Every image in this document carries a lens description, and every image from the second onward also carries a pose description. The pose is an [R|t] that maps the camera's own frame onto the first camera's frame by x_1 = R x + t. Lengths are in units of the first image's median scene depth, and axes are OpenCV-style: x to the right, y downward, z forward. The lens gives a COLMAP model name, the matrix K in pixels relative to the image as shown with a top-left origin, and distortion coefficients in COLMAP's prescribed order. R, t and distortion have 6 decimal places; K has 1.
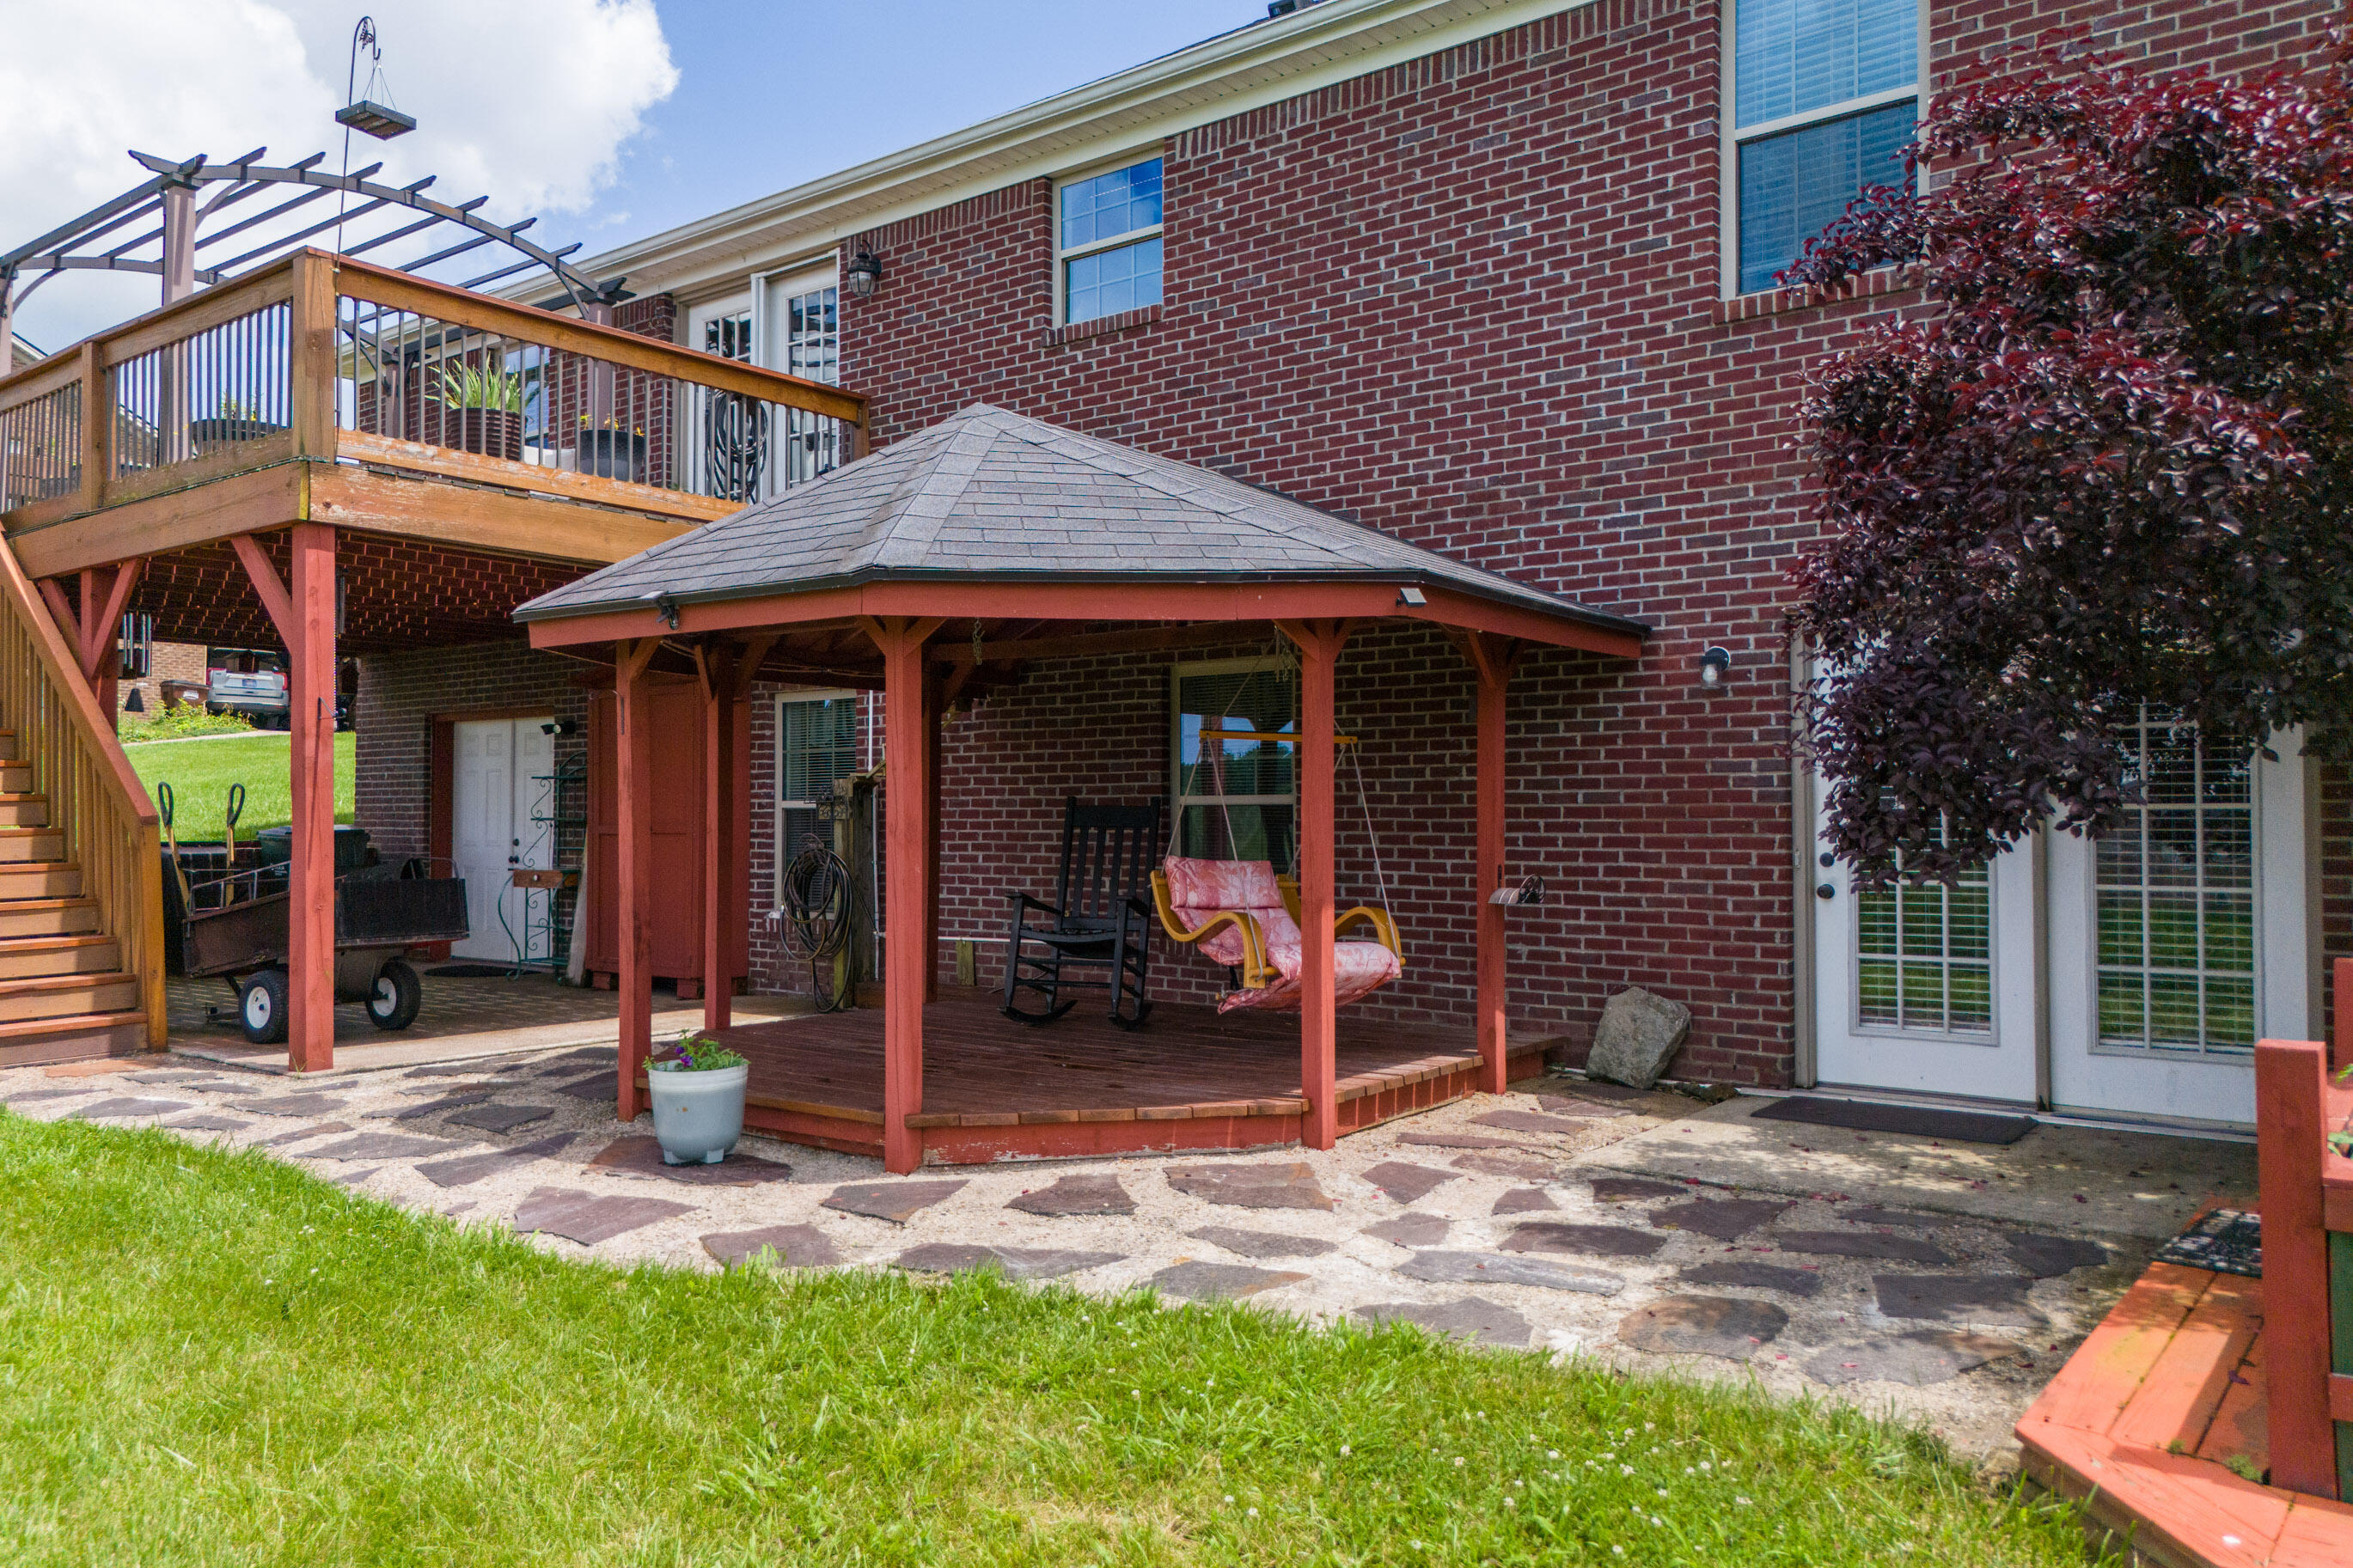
lens RADIAL K [[1735.4, 0, 1181.0], [0, 1735.4, 786.5], [0, 0, 1]] dist [0.060101, -0.051845]
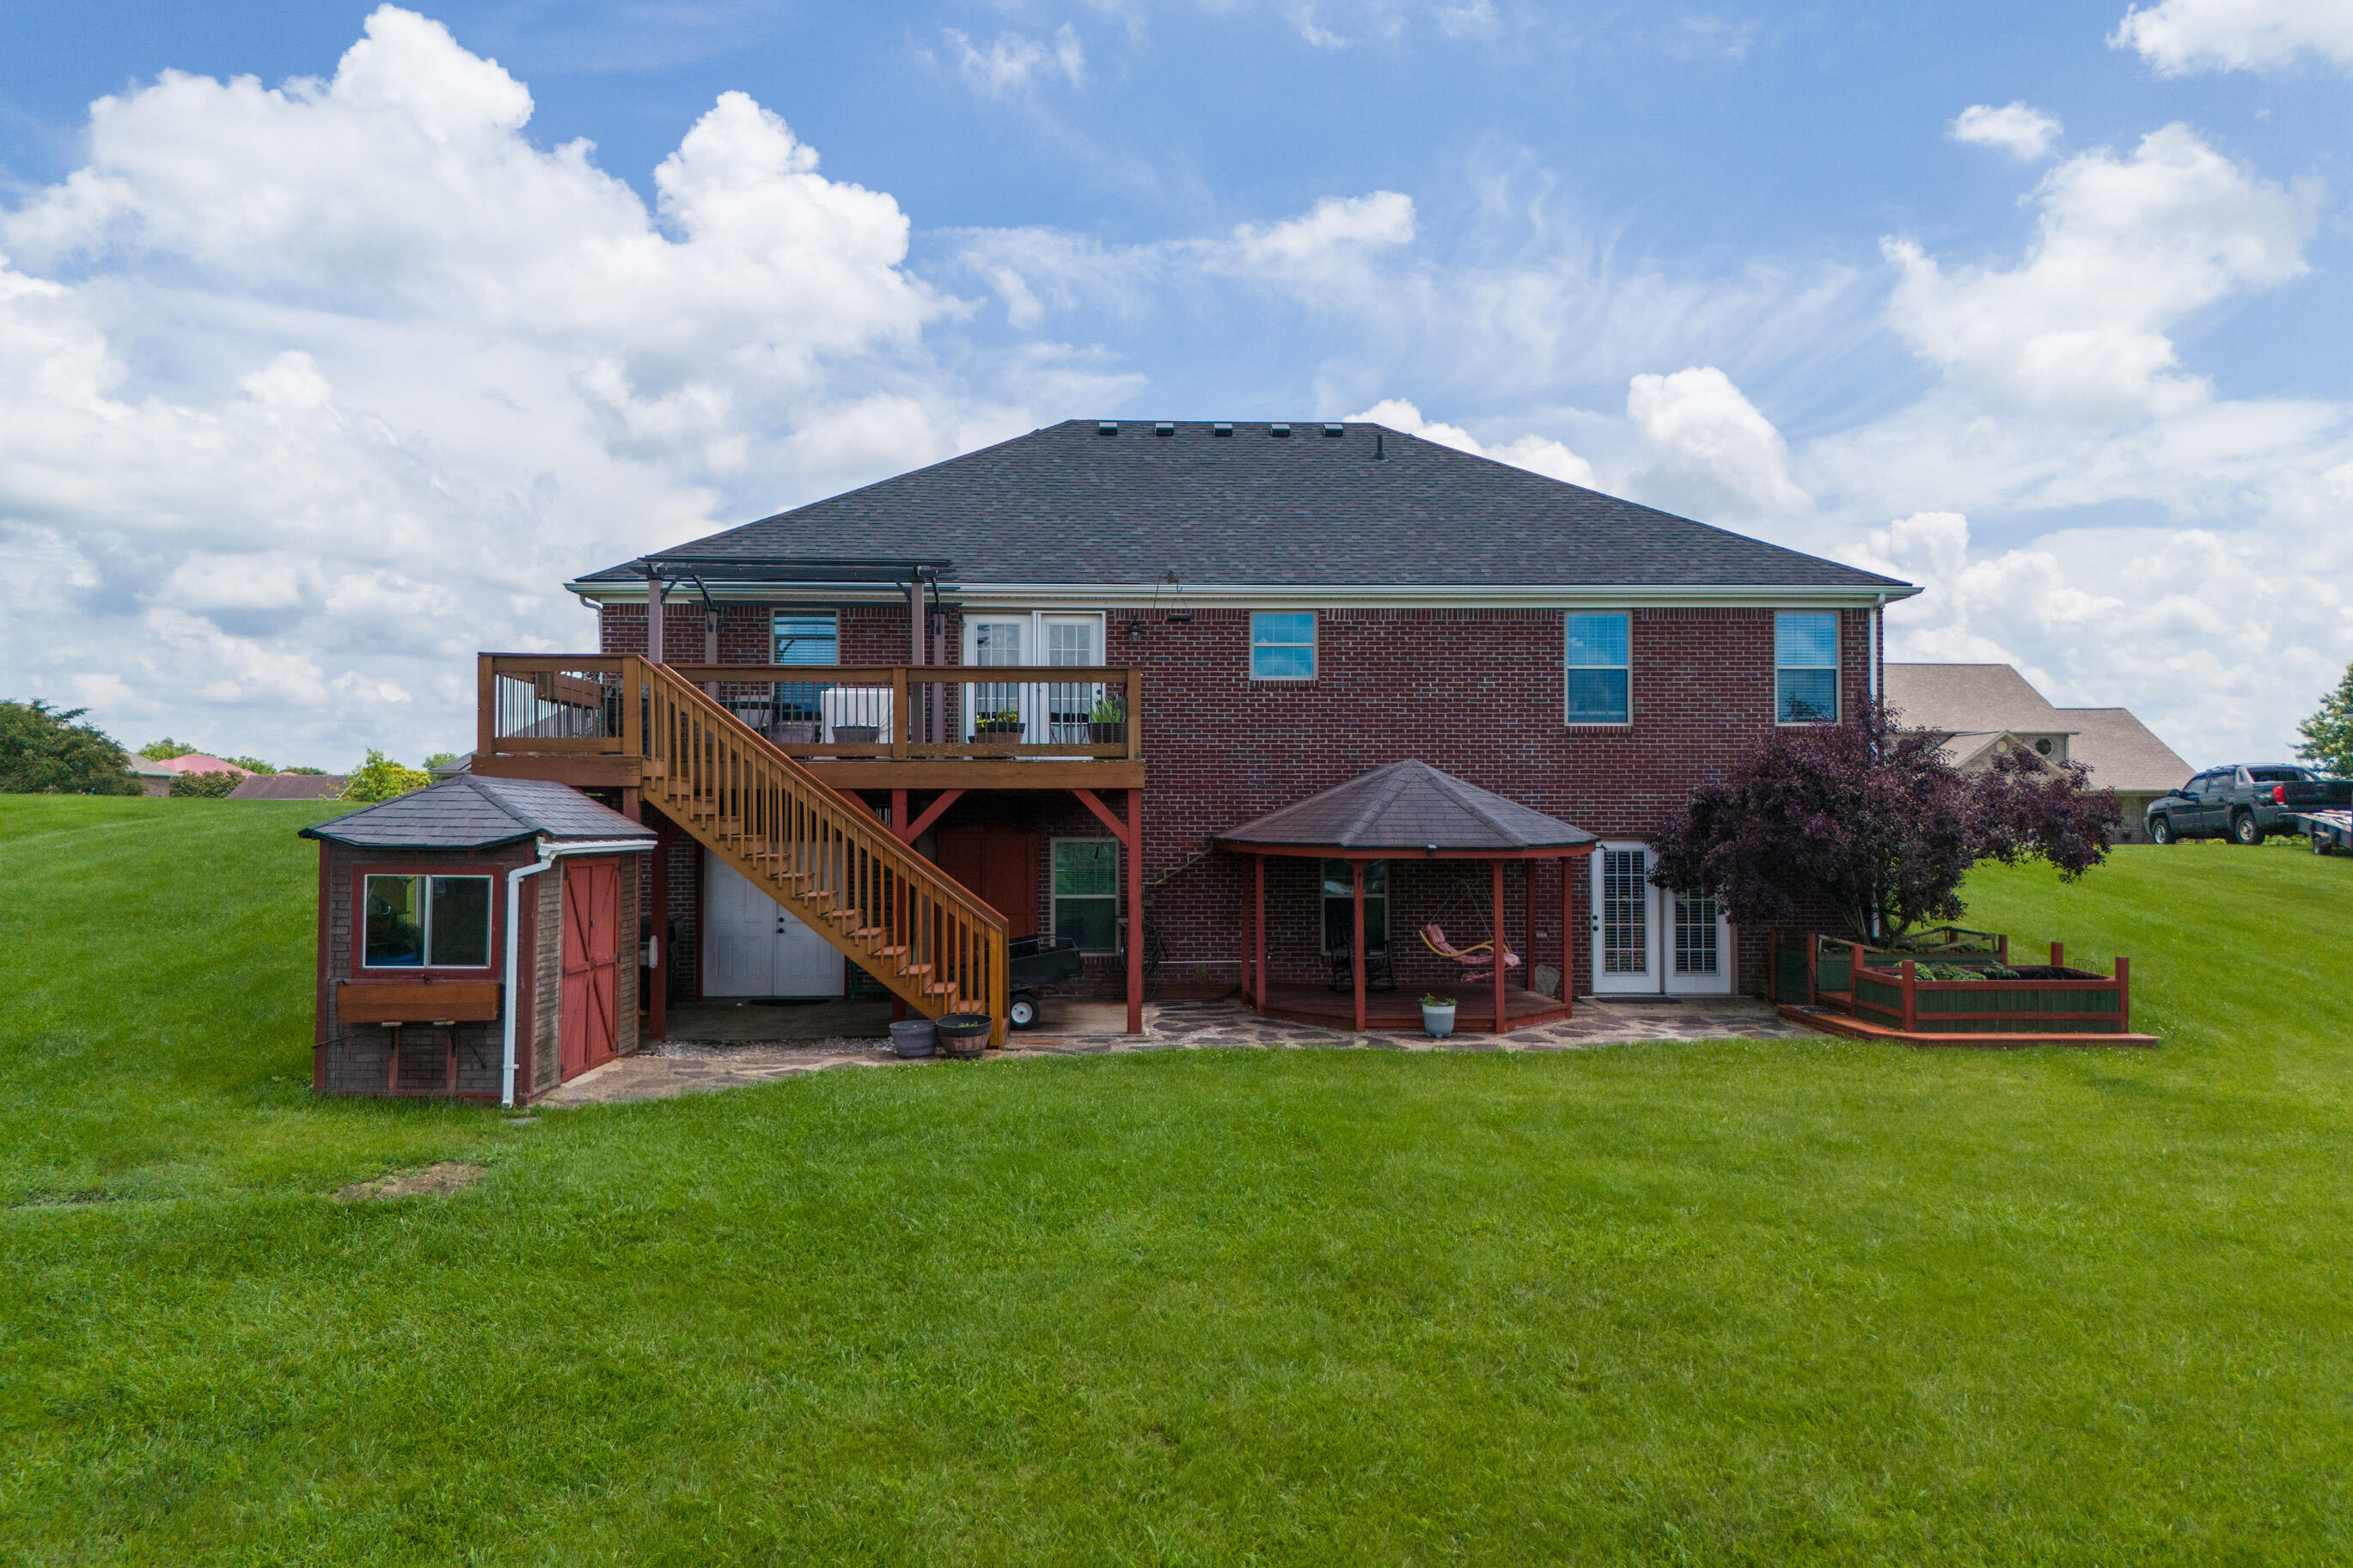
lens RADIAL K [[1735.4, 0, 1175.0], [0, 1735.4, 771.1], [0, 0, 1]] dist [0.060101, -0.051845]
pose [[0.761575, 0.017920, 0.647829, -1.998850], [-0.012120, 0.999837, -0.013408, -0.151451], [-0.647963, 0.002359, 0.761668, -0.752566]]
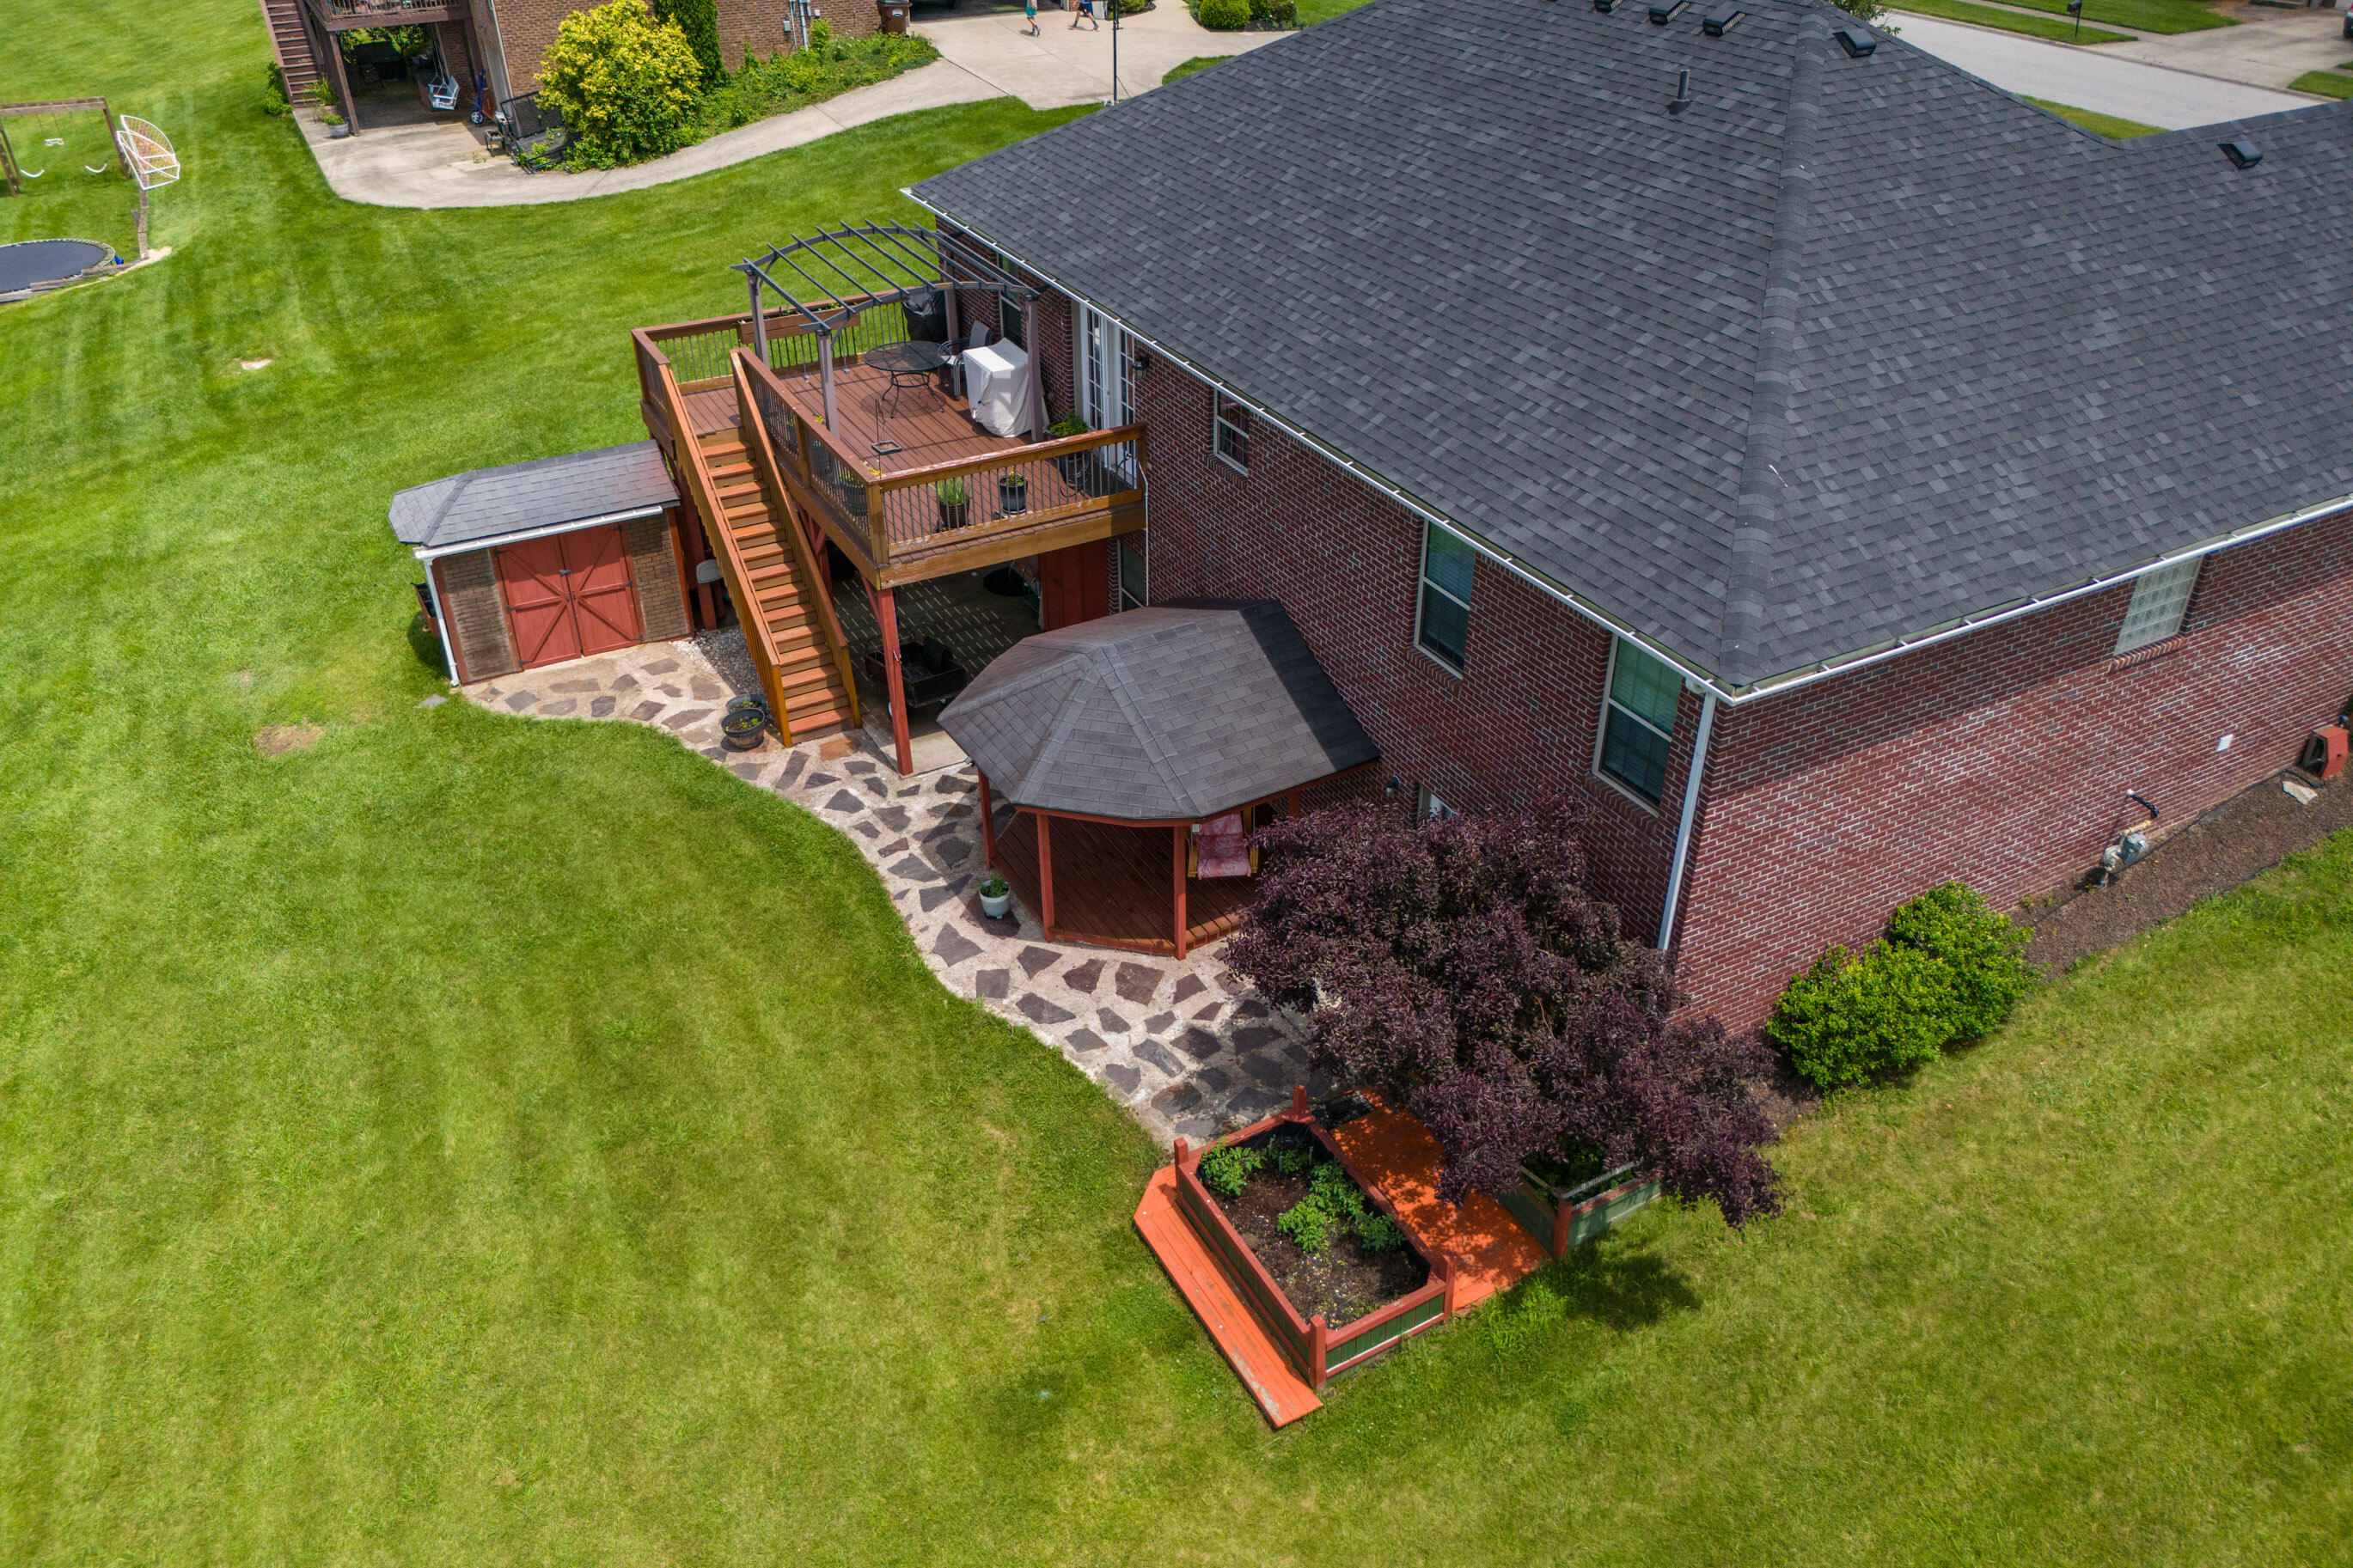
lens RADIAL K [[1735.4, 0, 1182.1], [0, 1735.4, 783.4], [0, 0, 1]] dist [0.060101, -0.051845]
pose [[0.919877, 0.210189, -0.331130, 0.796090], [0.011222, 0.829822, 0.557915, -1.346997], [0.392047, -0.516929, 0.760975, -0.877993]]
